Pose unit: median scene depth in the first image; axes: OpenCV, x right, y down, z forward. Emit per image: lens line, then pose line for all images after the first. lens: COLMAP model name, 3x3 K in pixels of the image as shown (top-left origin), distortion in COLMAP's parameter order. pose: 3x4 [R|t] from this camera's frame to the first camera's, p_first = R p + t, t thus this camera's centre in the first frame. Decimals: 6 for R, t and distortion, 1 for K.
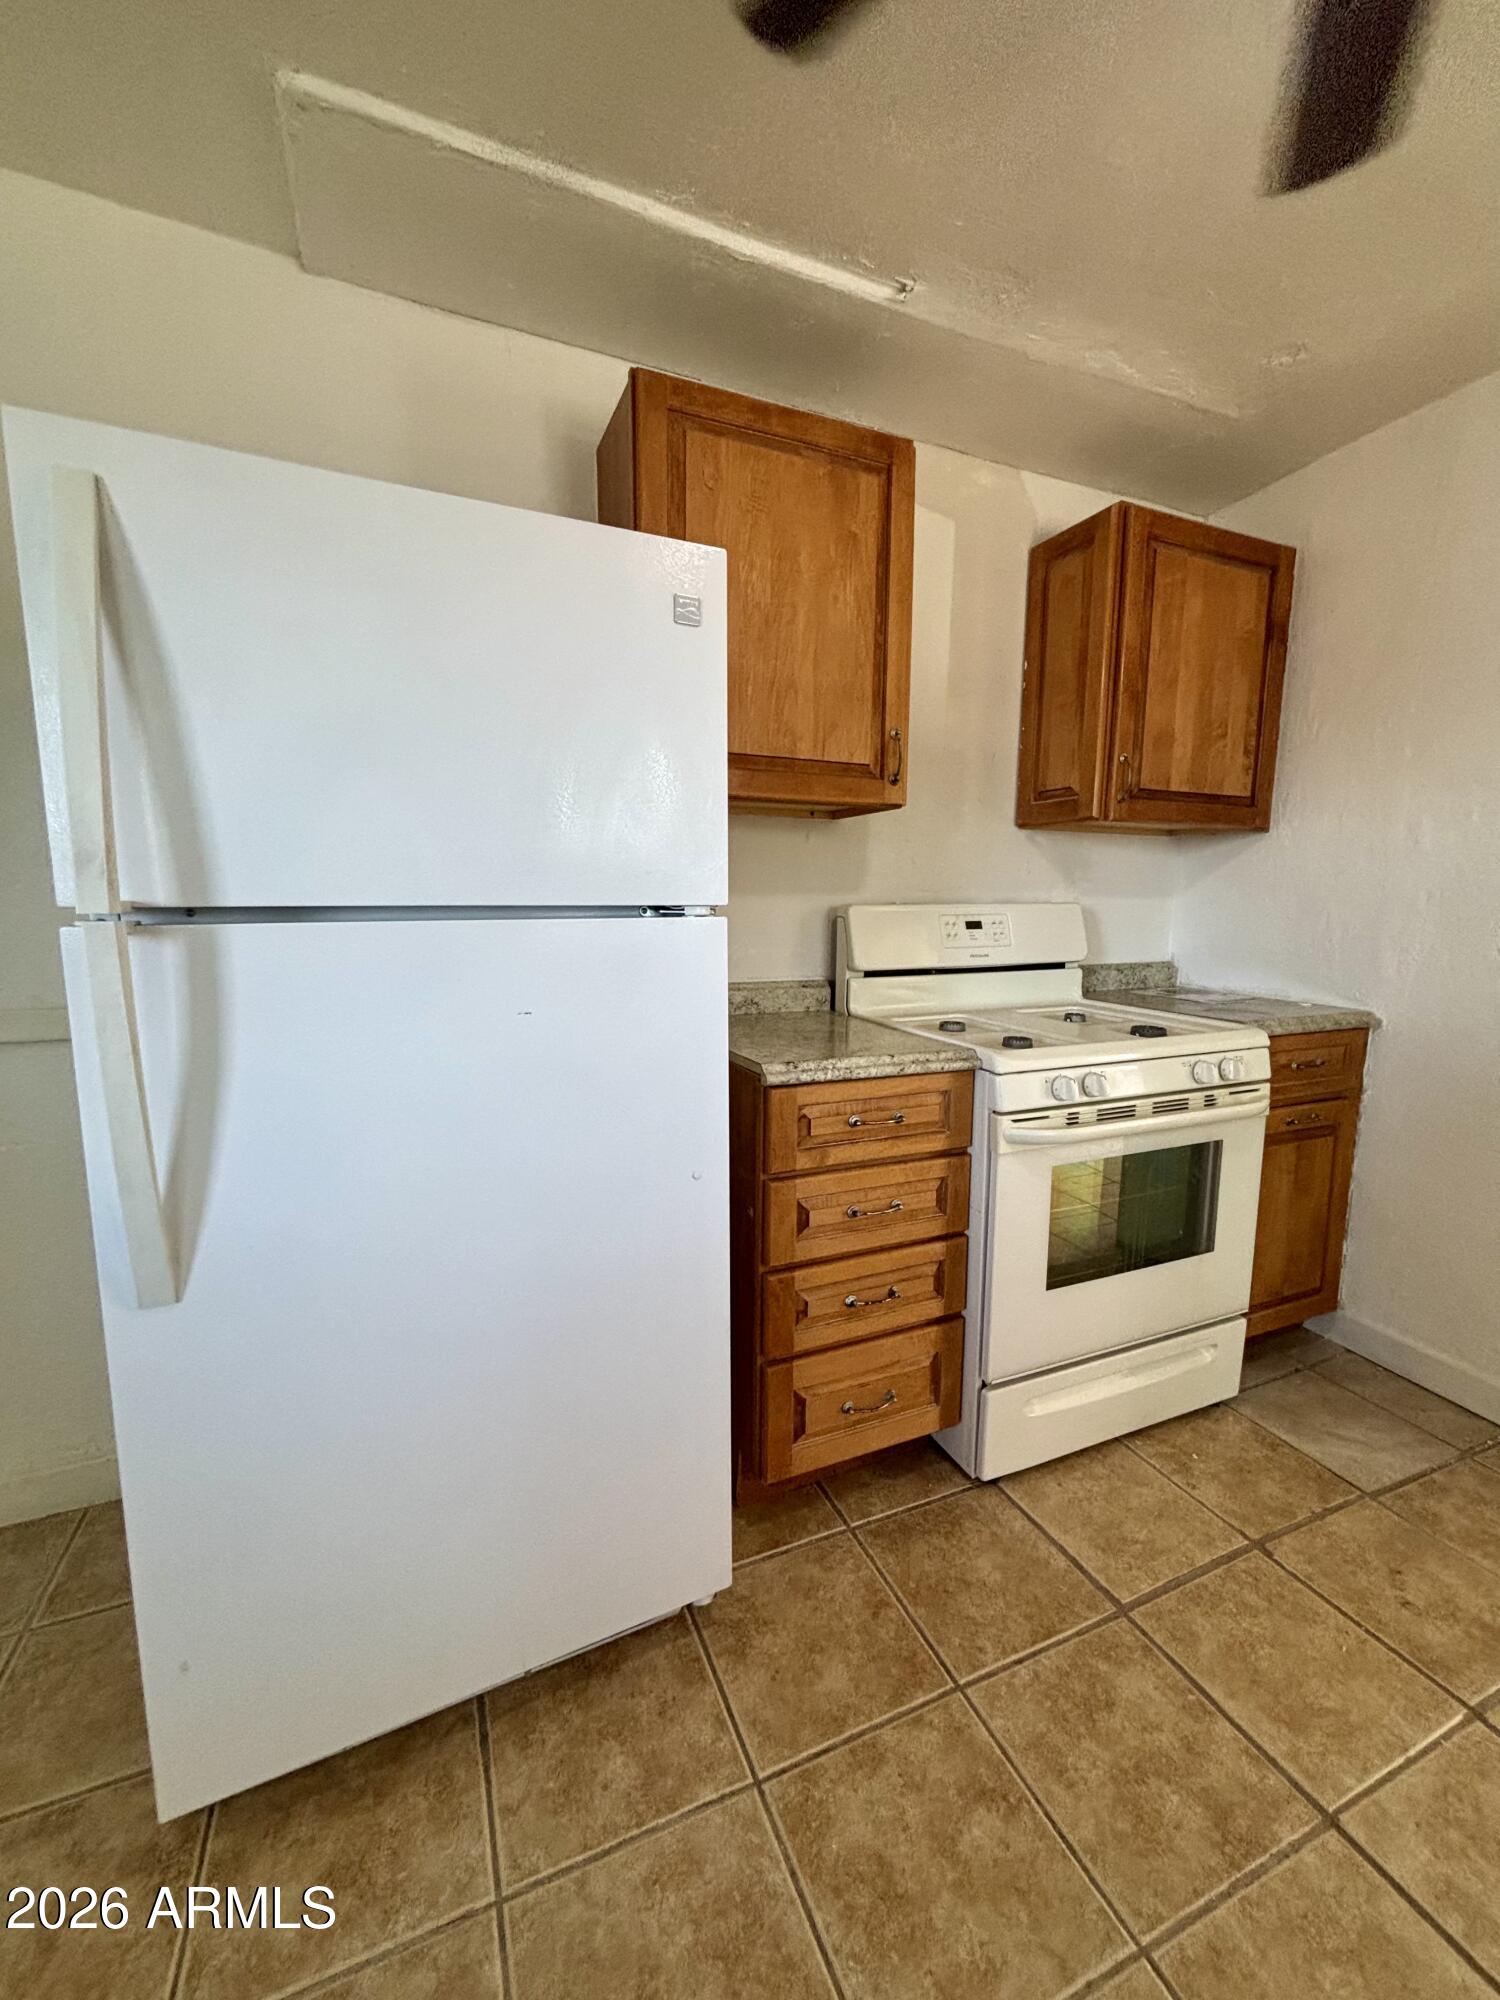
lens RADIAL K [[810.4, 0, 753.5], [0, 810.4, 1003.5], [0, 0, 1]] dist [-0.003225, 0.002952]
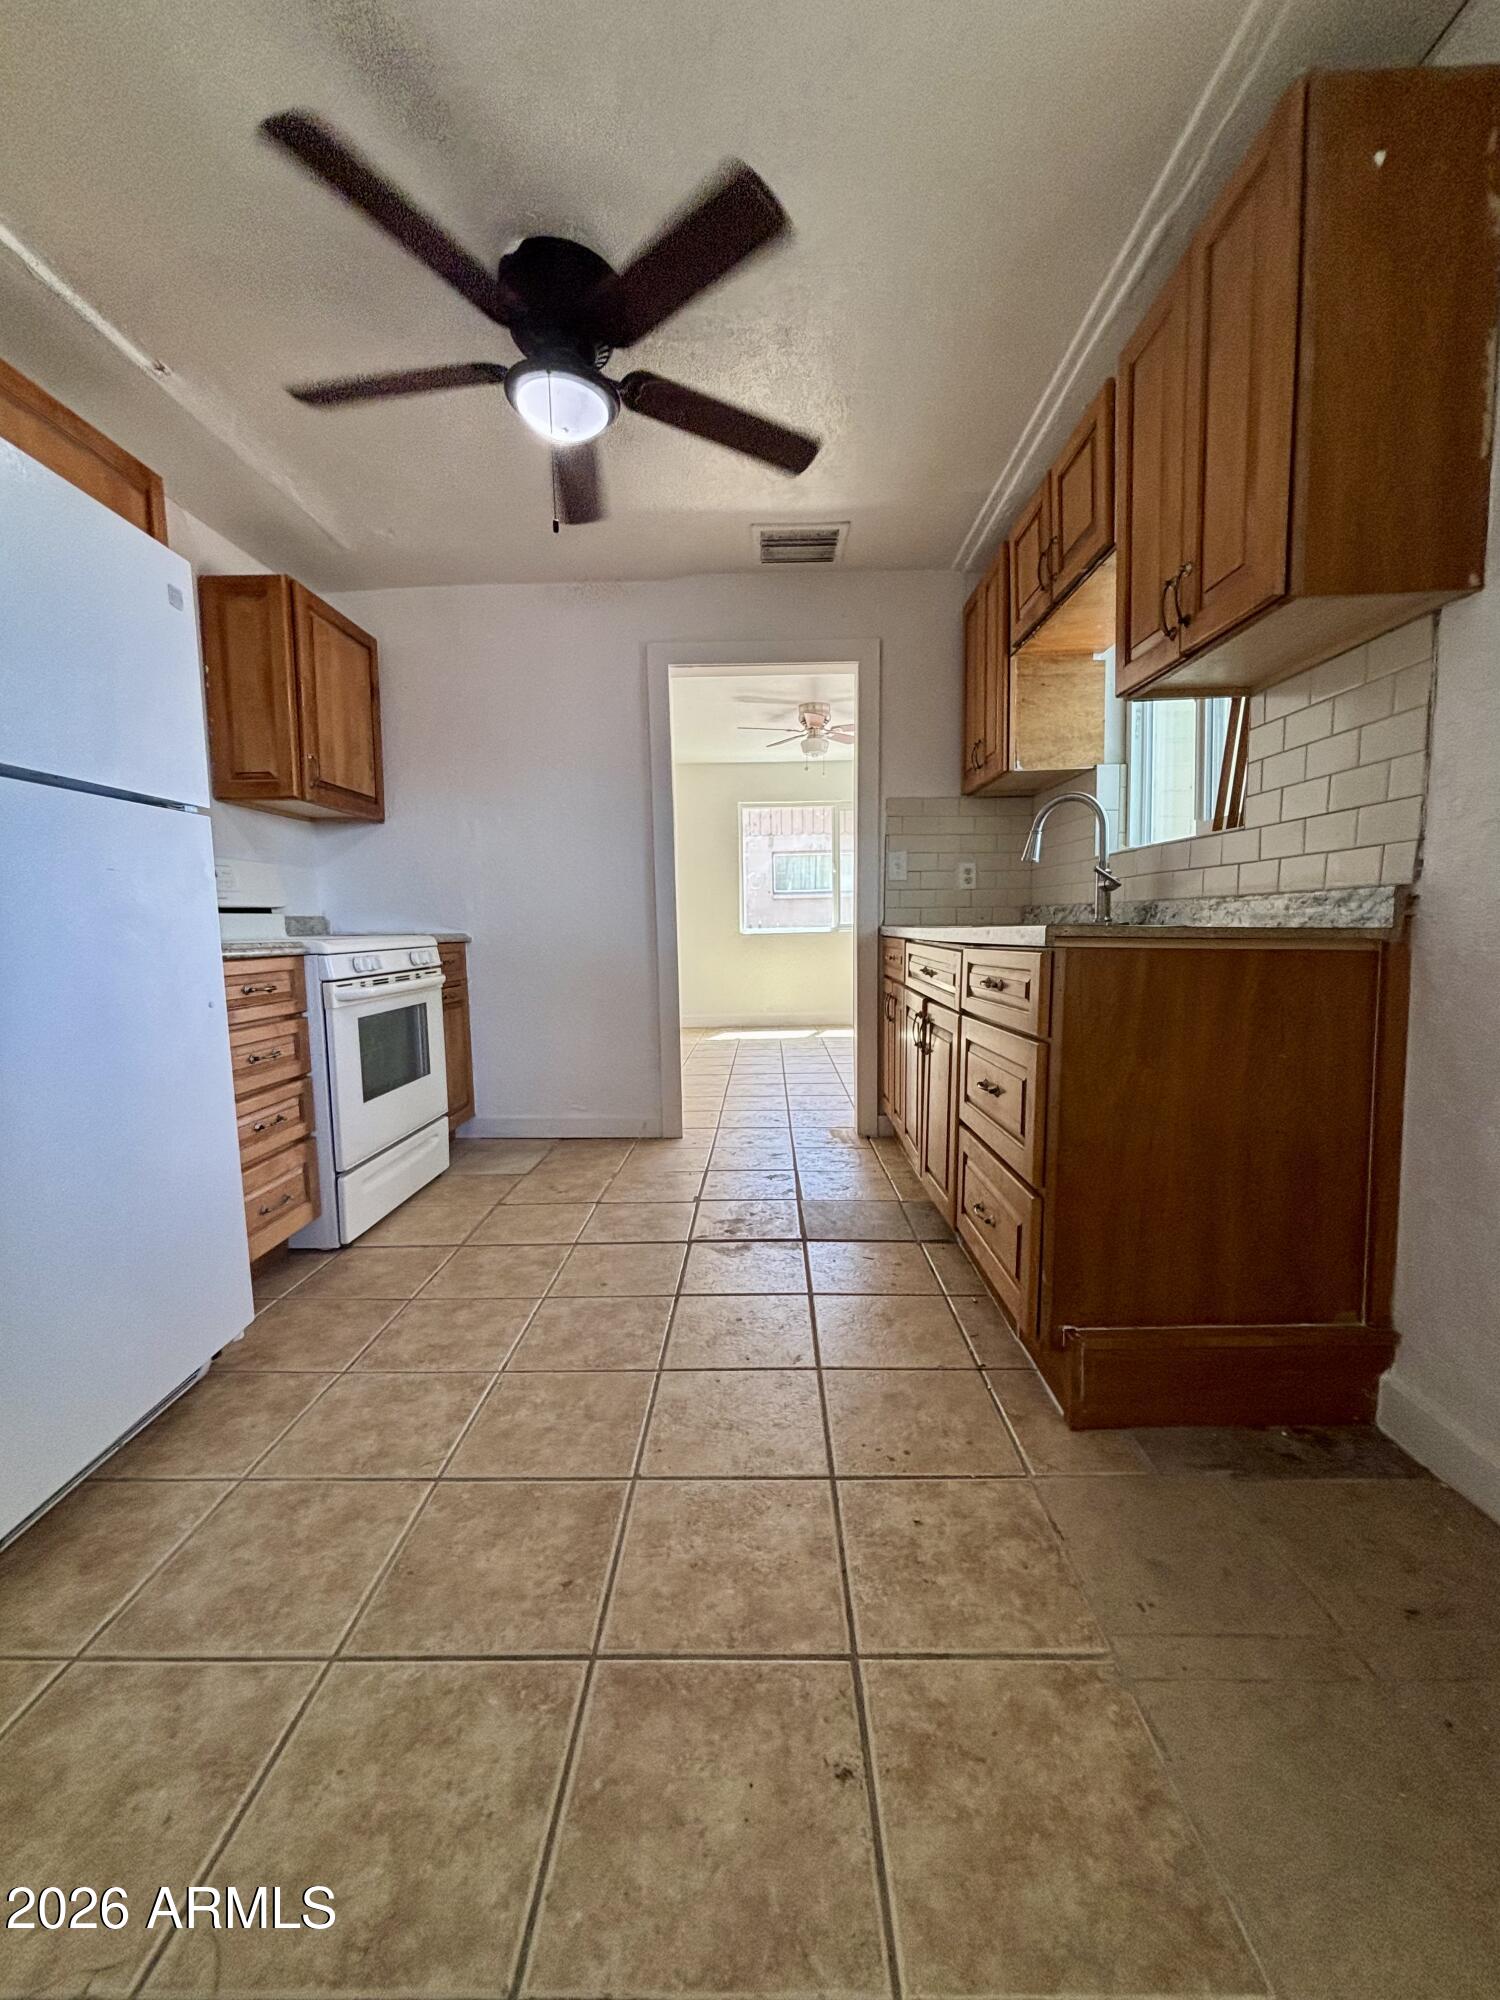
lens RADIAL K [[810.4, 0, 758.7], [0, 810.4, 1004.8], [0, 0, 1]] dist [-0.003225, 0.002952]
pose [[0.400719, -0.104970, 0.910168, -0.683964], [0.139946, 0.988770, 0.052422, 0.195683], [-0.905450, 0.106368, 0.410910, -0.295086]]
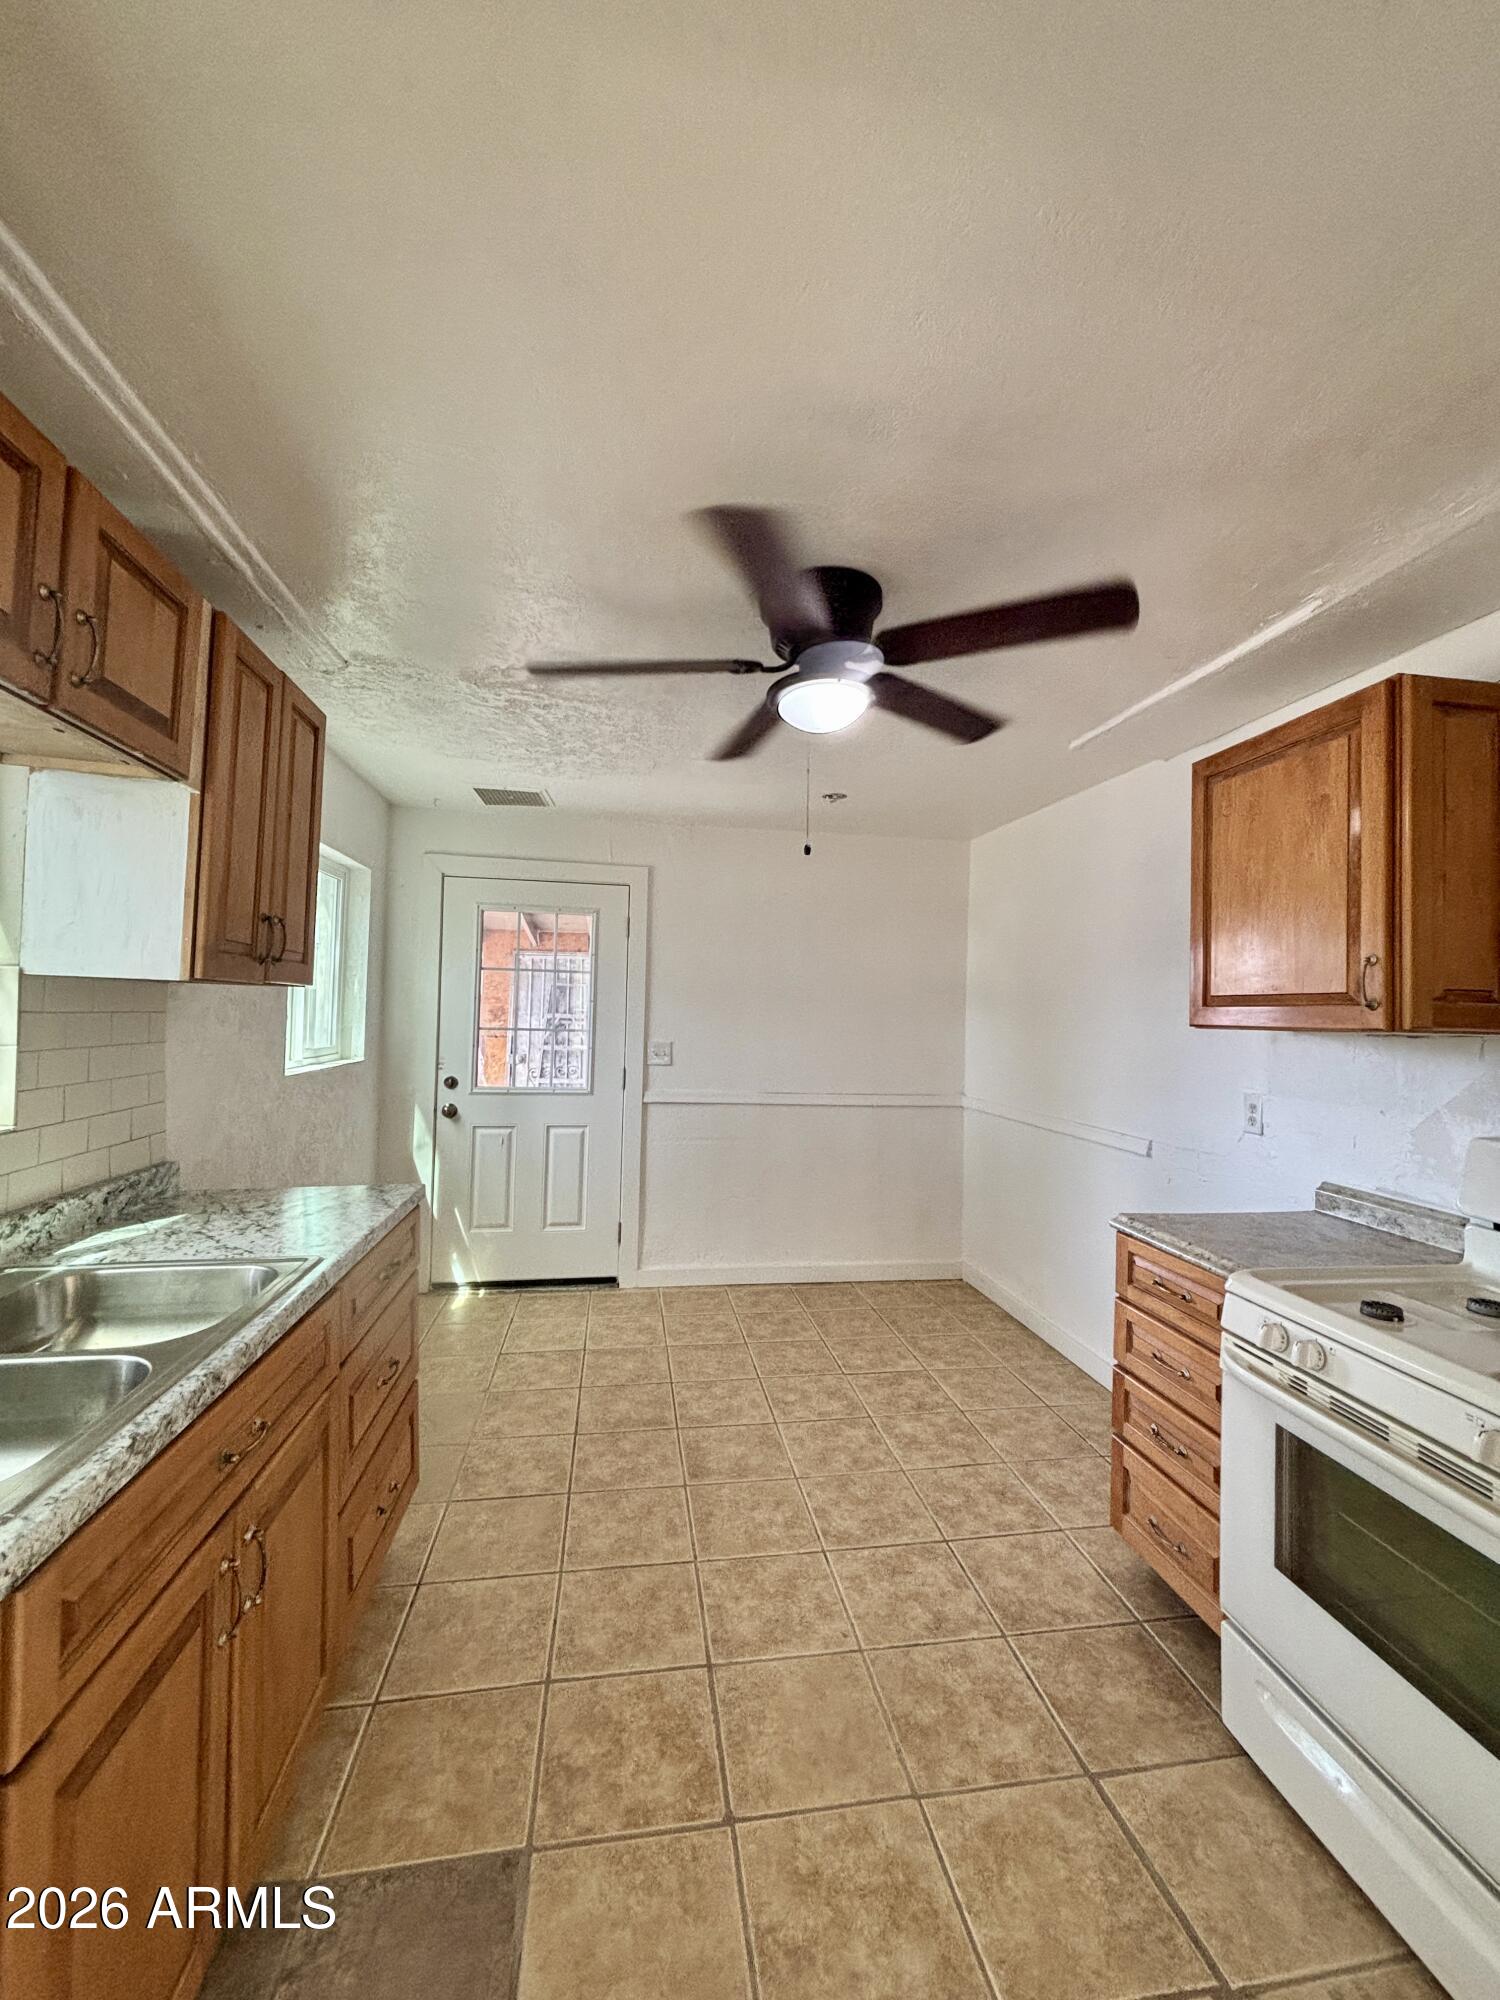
lens RADIAL K [[810.4, 0, 748.2], [0, 810.4, 997.0], [0, 0, 1]] dist [-0.003225, 0.002952]
pose [[-0.246608, -0.031863, -0.968591, 1.385028], [-0.152921, 0.988217, 0.006426, -0.189729], [0.956974, 0.149703, -0.248575, 0.555918]]
